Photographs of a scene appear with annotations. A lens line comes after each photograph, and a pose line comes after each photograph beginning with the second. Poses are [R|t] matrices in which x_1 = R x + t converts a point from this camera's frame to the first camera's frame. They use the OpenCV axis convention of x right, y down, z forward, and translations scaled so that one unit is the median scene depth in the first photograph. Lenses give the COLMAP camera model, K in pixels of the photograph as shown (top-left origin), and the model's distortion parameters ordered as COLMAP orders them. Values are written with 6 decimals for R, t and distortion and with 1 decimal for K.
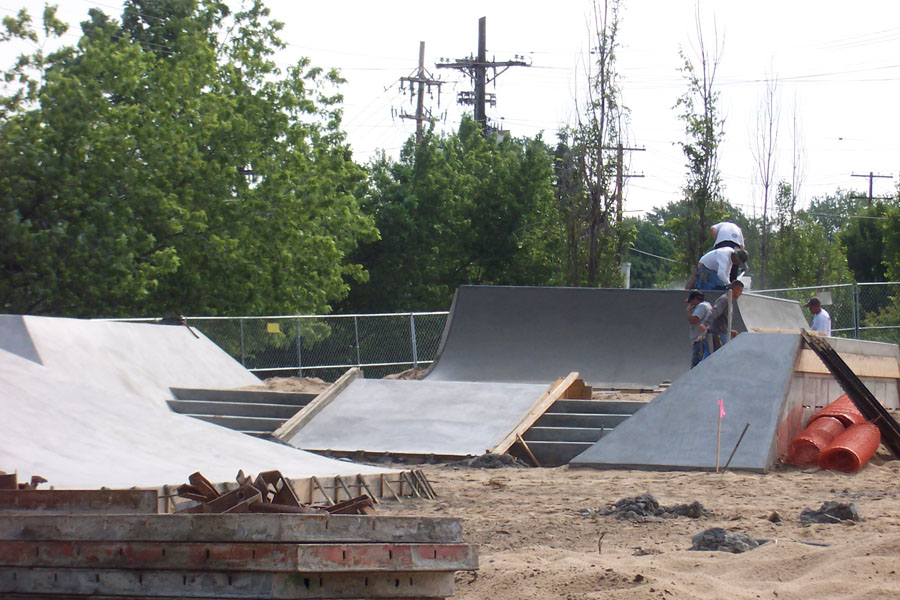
lens RADIAL K [[3664.6, 0, 448.6], [0, 3664.6, 299.0], [0, 0, 1]] dist [-0.262754, 0.000000]
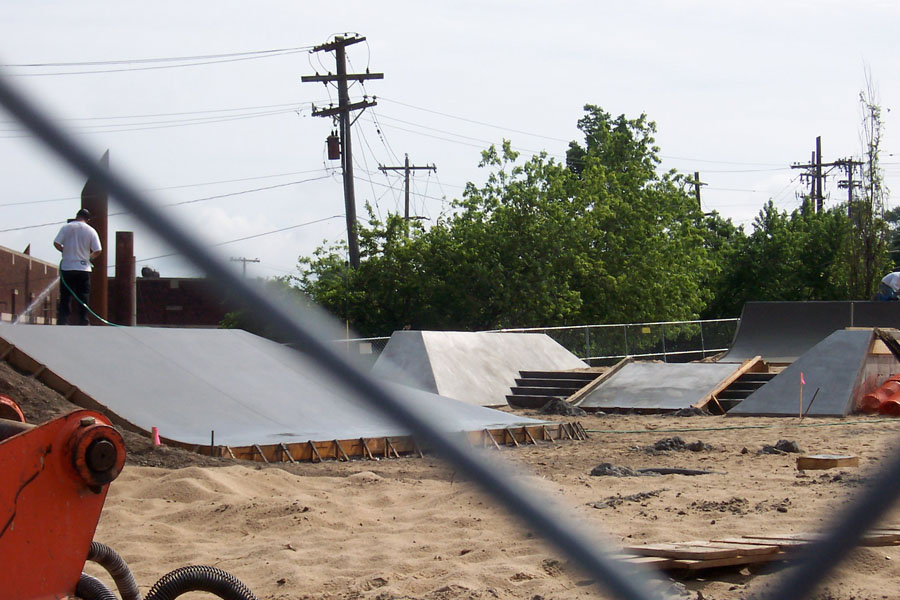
lens RADIAL K [[2154.5, 0, 448.6], [0, 2154.5, 302.8], [0, 0, 1]] dist [-0.012315, 0.000000]
pose [[0.978659, -0.029605, -0.203349, 0.094063], [0.029024, 0.999562, -0.005839, -0.002223], [0.203433, -0.000187, 0.979089, 0.025229]]
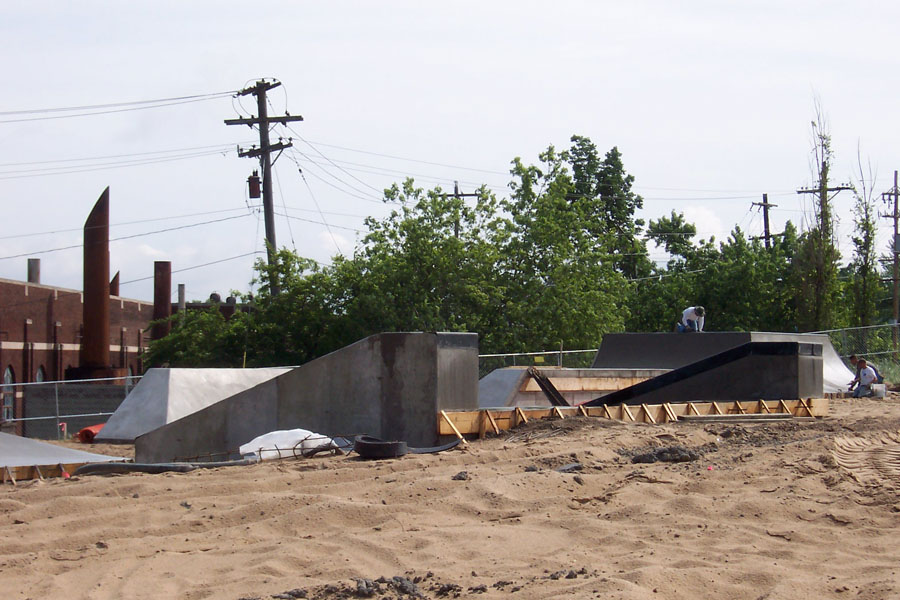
lens RADIAL K [[2154.5, 0, 434.0], [0, 2154.5, 282.0], [0, 0, 1]] dist [-0.012315, 0.000000]
pose [[0.948834, -0.040925, -0.313111, 0.331604], [0.034577, 0.999069, -0.025800, -0.006033], [0.313875, 0.013654, 0.949366, 0.017154]]
